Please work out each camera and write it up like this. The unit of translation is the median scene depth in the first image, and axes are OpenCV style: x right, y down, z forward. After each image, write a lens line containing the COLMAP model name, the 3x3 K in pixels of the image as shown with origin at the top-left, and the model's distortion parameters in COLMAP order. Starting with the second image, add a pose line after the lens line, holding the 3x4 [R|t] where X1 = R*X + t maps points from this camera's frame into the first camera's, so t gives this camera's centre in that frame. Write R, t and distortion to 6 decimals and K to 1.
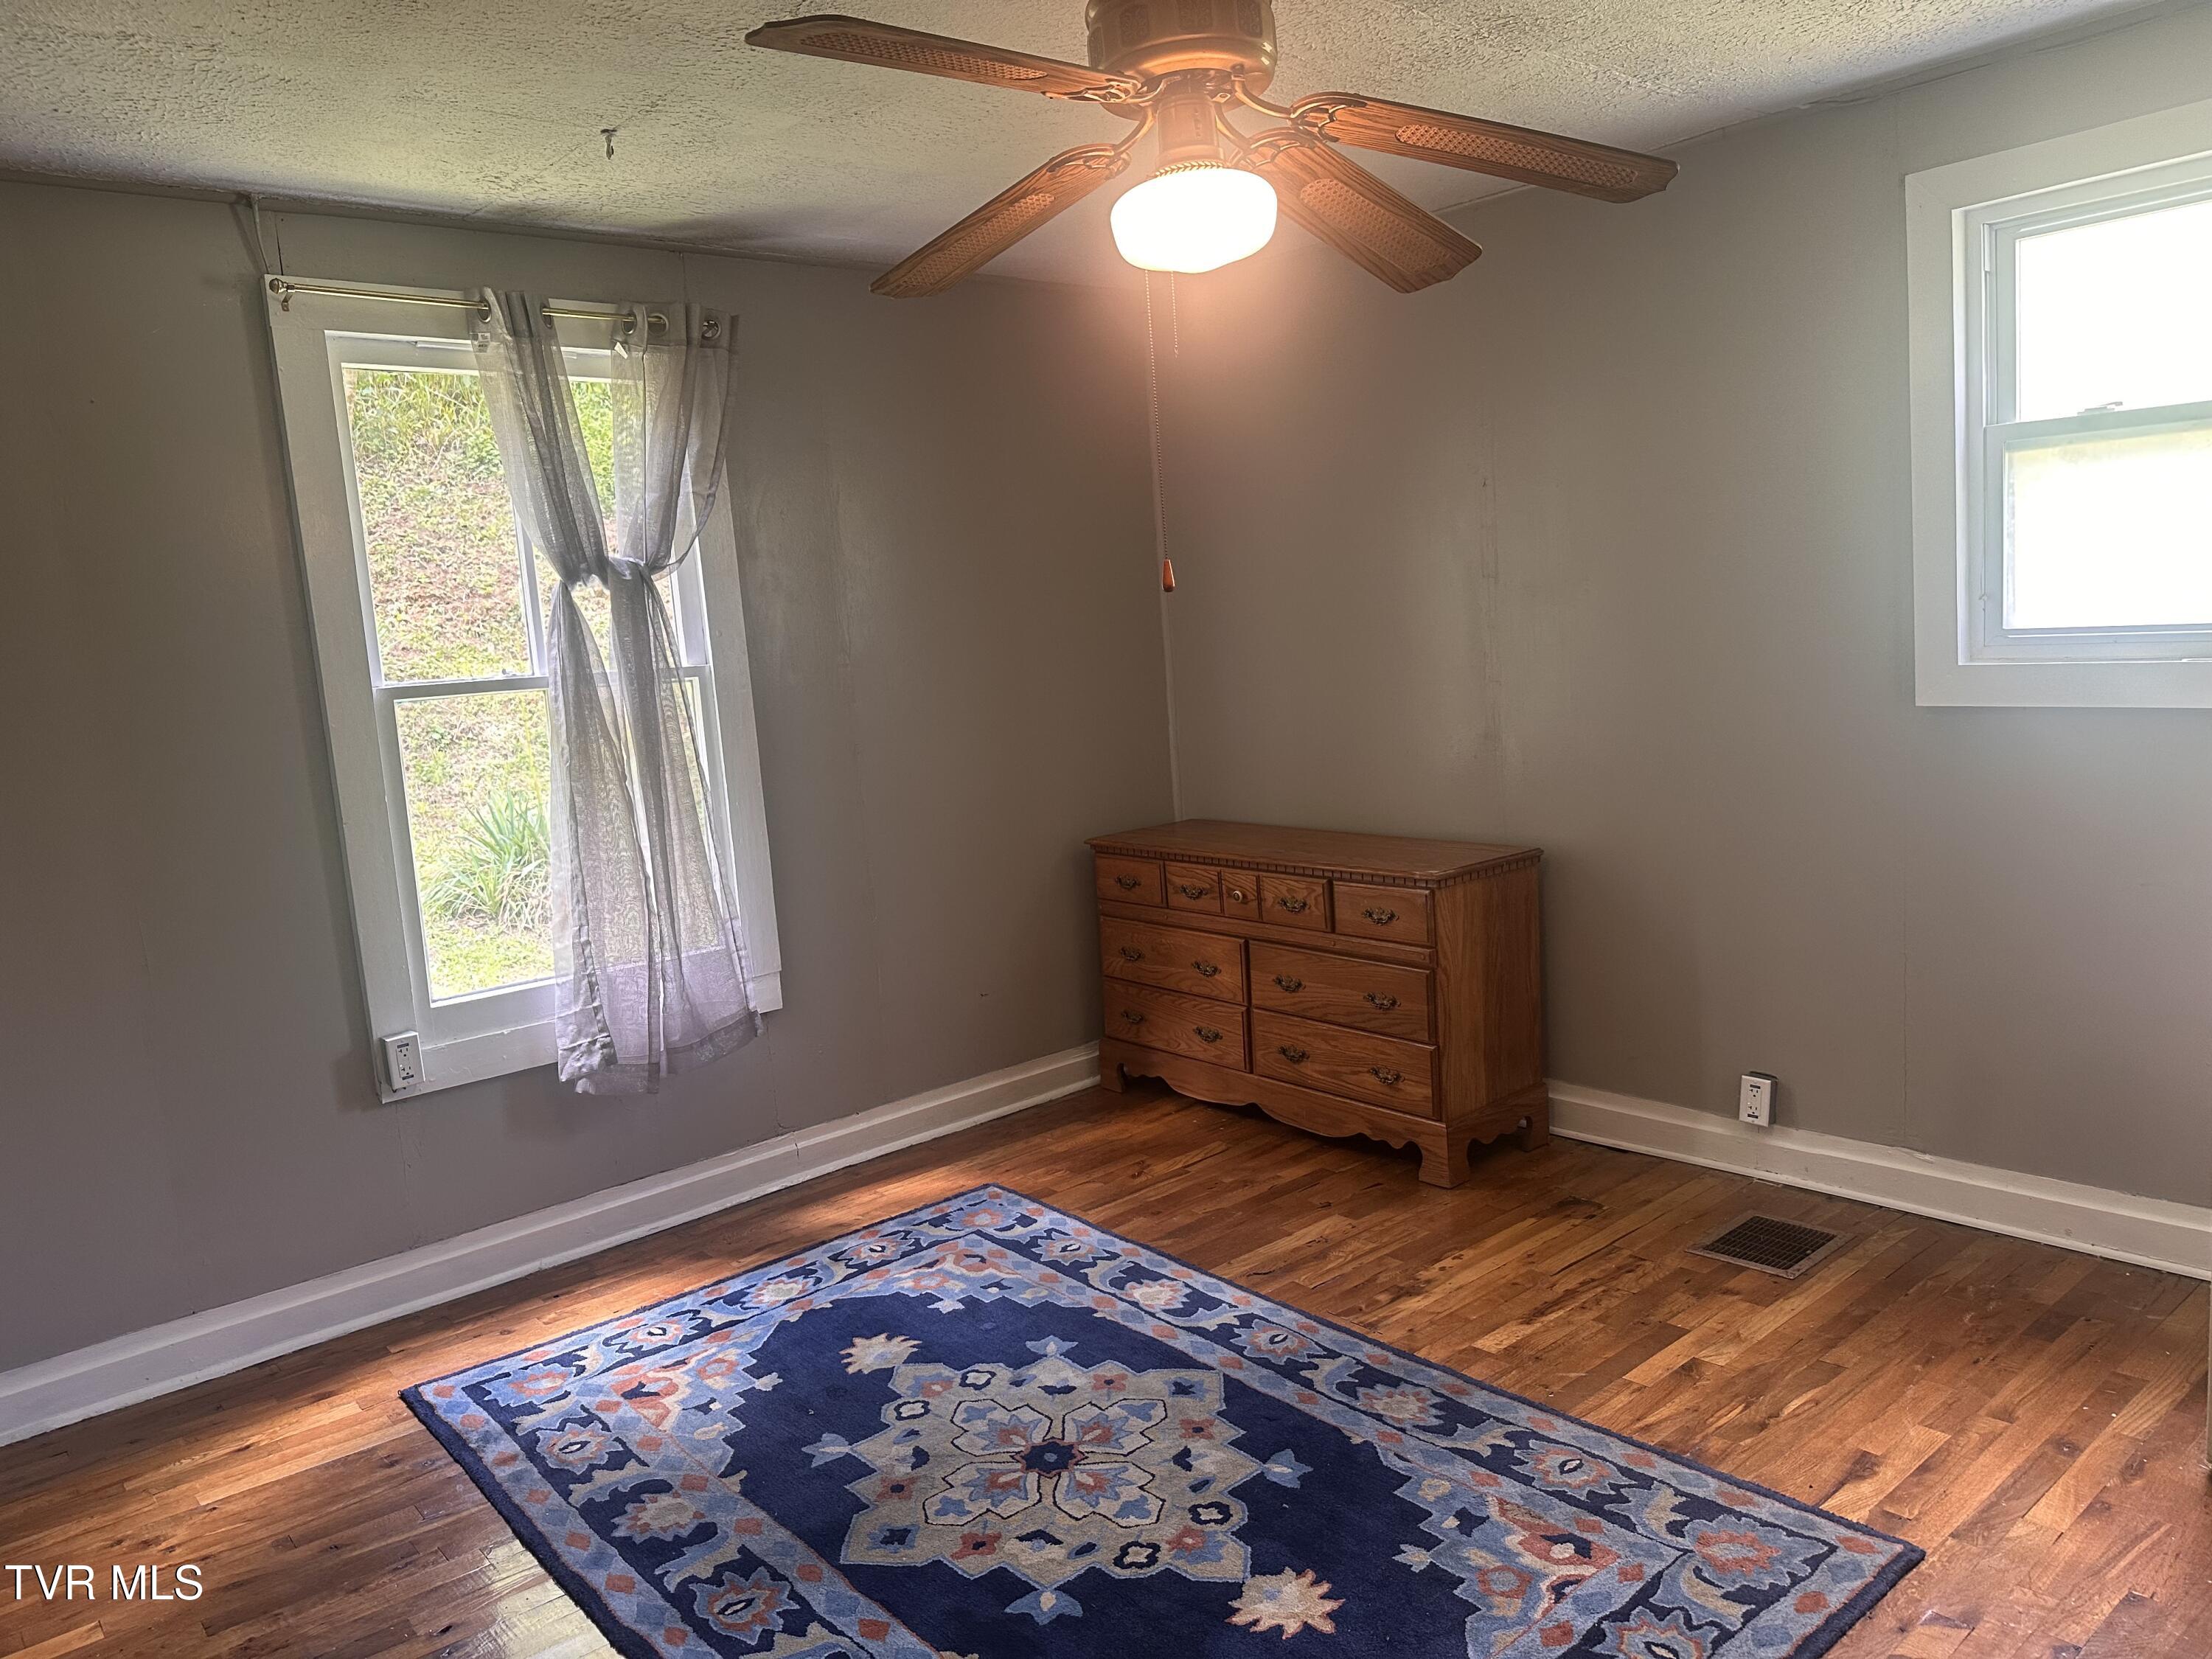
lens RADIAL K [[1578.3, 0, 1106.3], [0, 1578.3, 825.5], [0, 0, 1]] dist [0.054060, -0.058337]
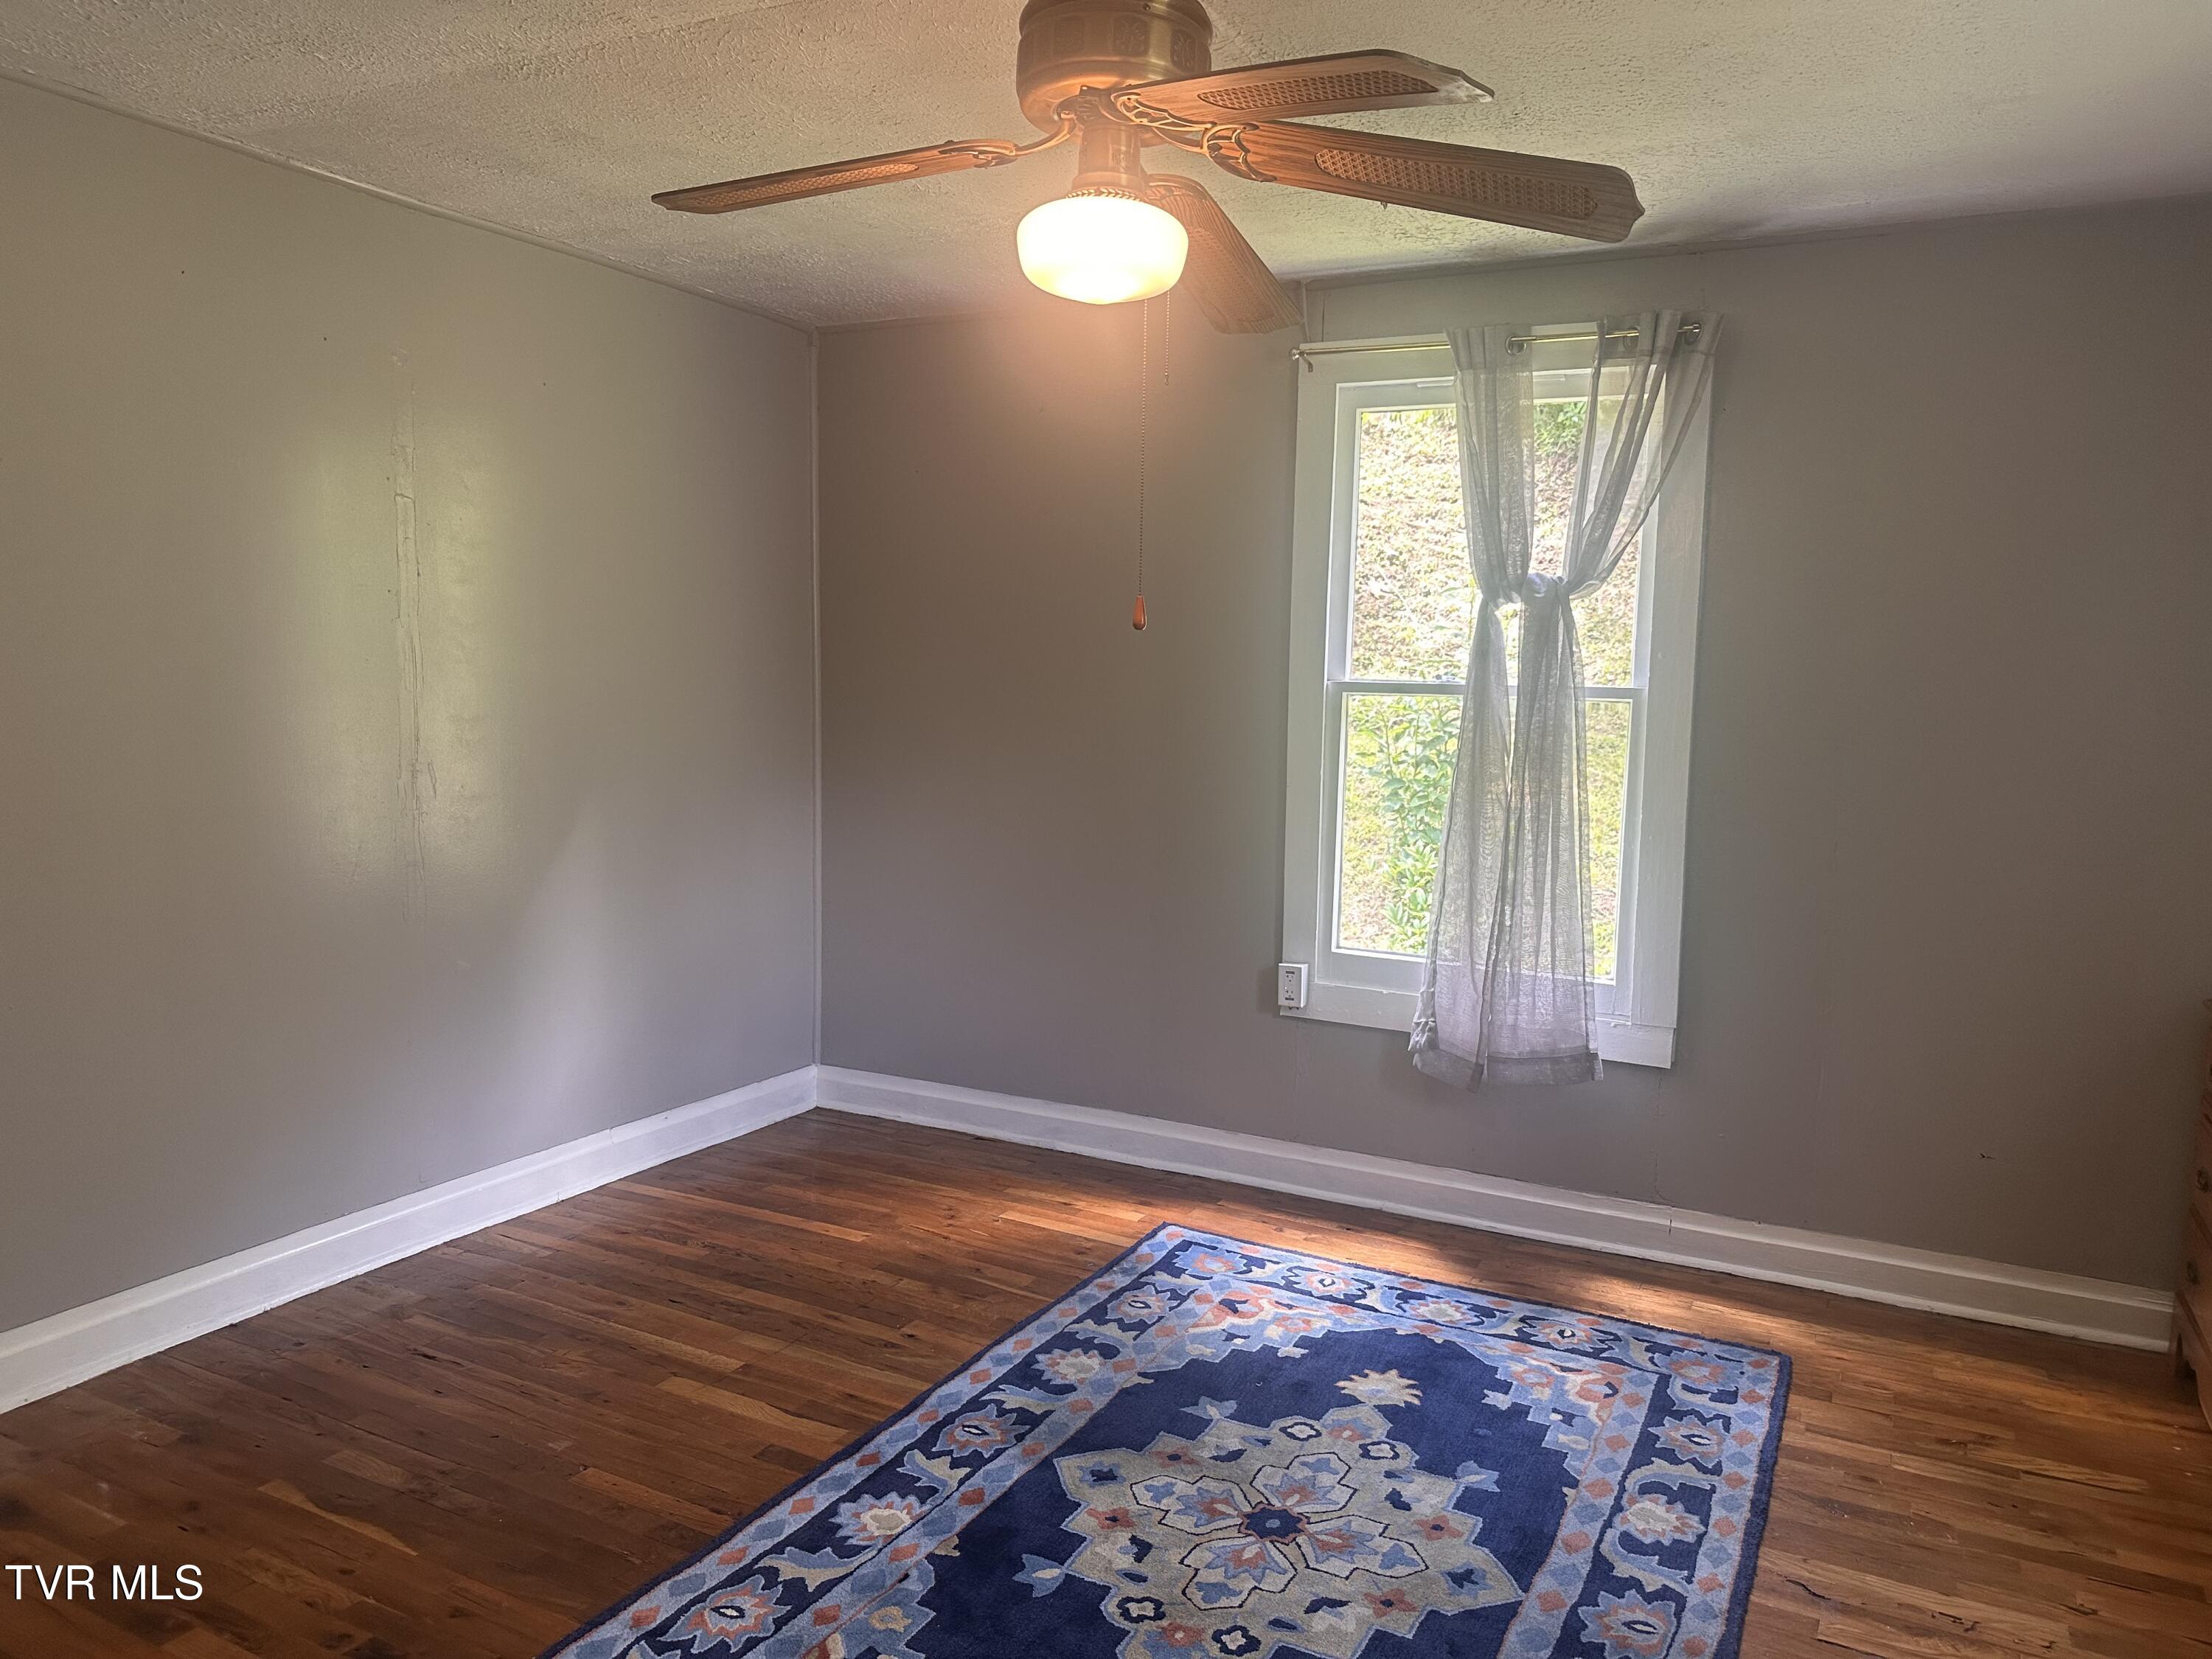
lens RADIAL K [[1578.3, 0, 1106.0], [0, 1578.3, 810.1], [0, 0, 1]] dist [0.054060, -0.058337]
pose [[0.386783, 0.172001, -0.905988, 0.598400], [-0.180182, 0.977611, 0.108676, -0.091243], [0.904397, 0.121208, 0.409115, 0.383305]]
